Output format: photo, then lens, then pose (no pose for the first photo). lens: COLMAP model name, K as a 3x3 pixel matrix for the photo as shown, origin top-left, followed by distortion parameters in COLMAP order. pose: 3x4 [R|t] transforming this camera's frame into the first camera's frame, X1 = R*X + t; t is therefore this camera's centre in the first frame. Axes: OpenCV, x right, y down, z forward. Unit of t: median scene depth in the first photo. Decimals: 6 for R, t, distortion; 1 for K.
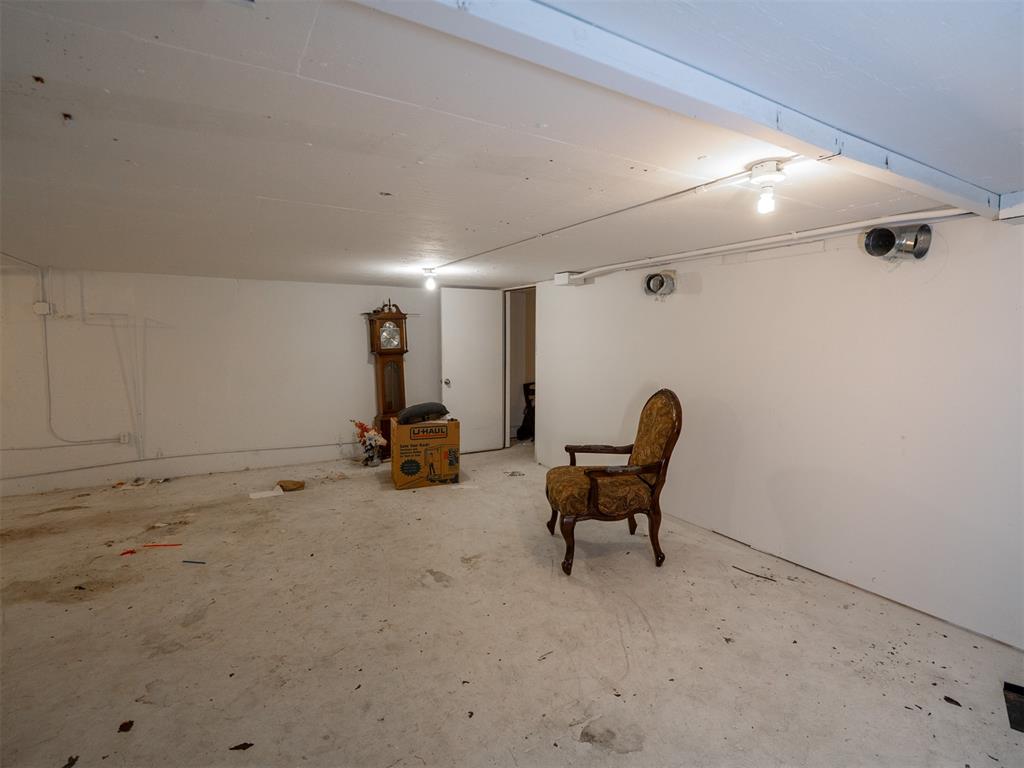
lens RADIAL K [[507.6, 0, 527.6], [0, 507.6, 374.0], [0, 0, 1]] dist [-0.011834, -0.002170]
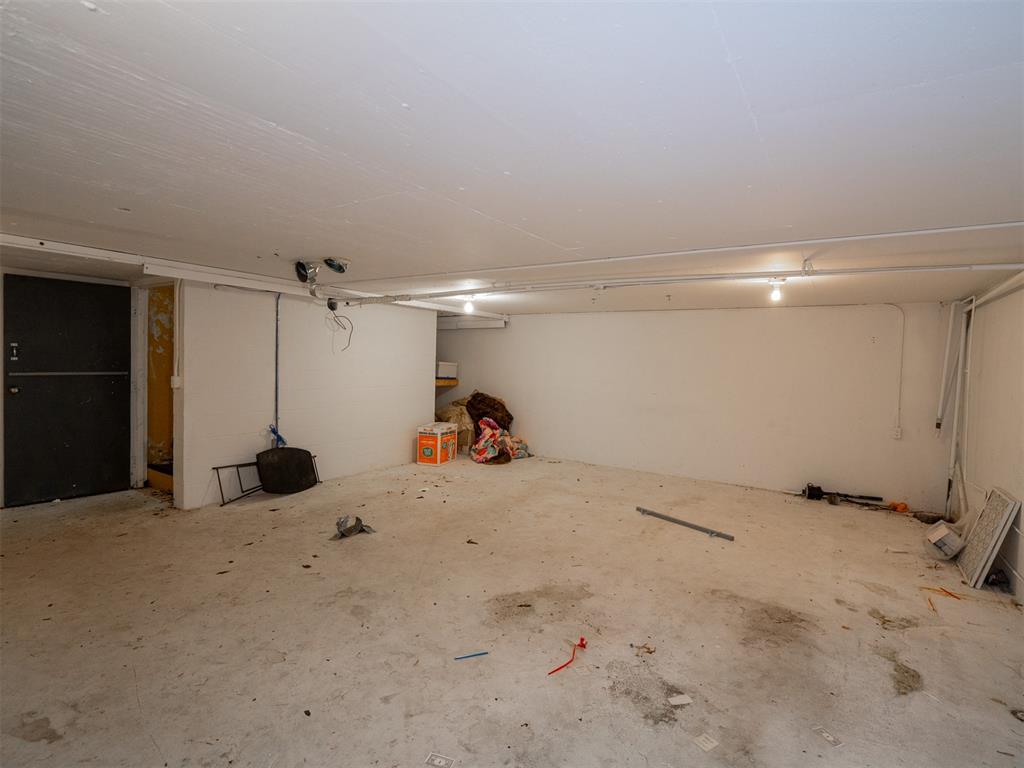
lens RADIAL K [[504.5, 0, 523.1], [0, 504.5, 382.1], [0, 0, 1]] dist [-0.009886, -0.000910]
pose [[-0.897614, -0.010502, -0.440657, -0.364225], [-0.063942, 0.992244, 0.106602, -0.091120], [0.436120, 0.123864, -0.891323, 1.471420]]
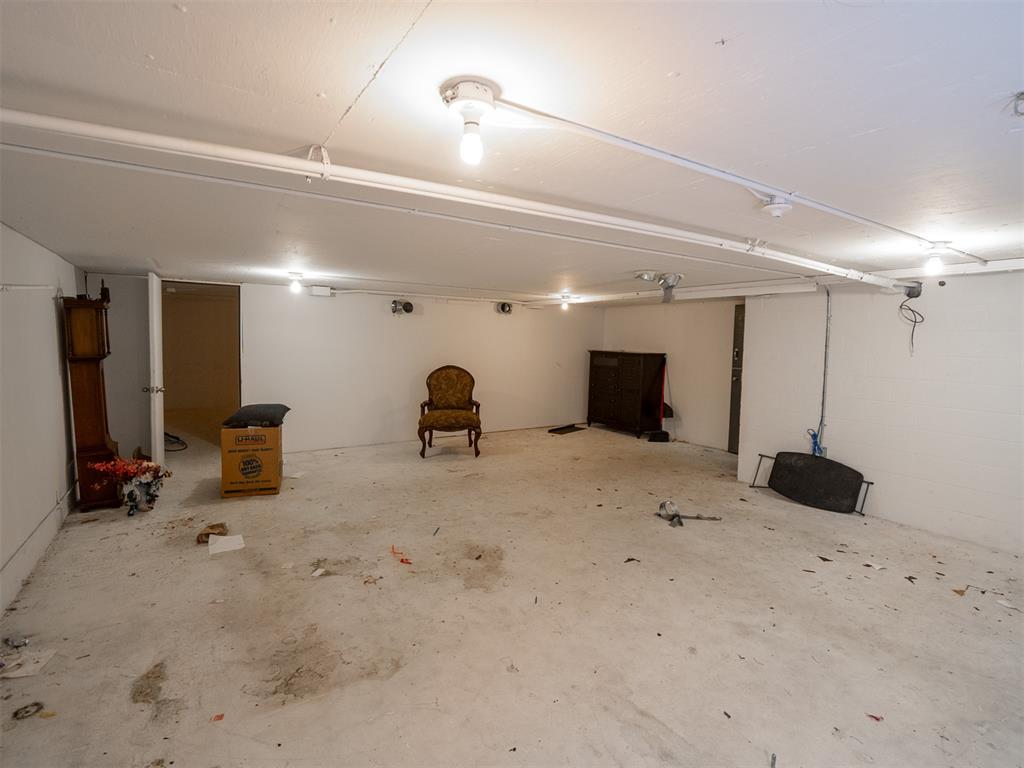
lens RADIAL K [[507.6, 0, 527.6], [0, 507.6, 374.0], [0, 0, 1]] dist [-0.011834, -0.002170]
pose [[-0.044112, -0.073531, 0.996317, -1.650858], [0.051200, 0.995811, 0.075760, -0.067109], [-0.997714, 0.054354, -0.040163, 0.733332]]
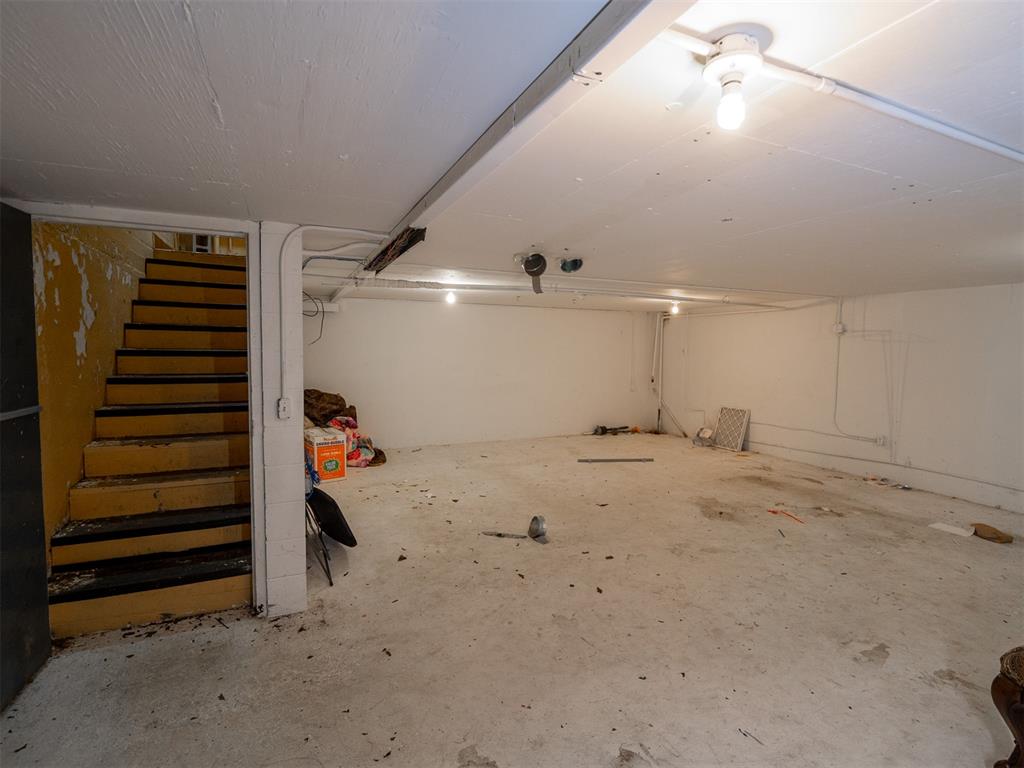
lens RADIAL K [[504.5, 0, 523.1], [0, 504.5, 382.1], [0, 0, 1]] dist [-0.009886, -0.000910]
pose [[-0.115547, 0.064097, -0.991232, 0.540378], [-0.081951, 0.993899, 0.073823, -0.026867], [0.989916, 0.089762, -0.109589, 0.431269]]
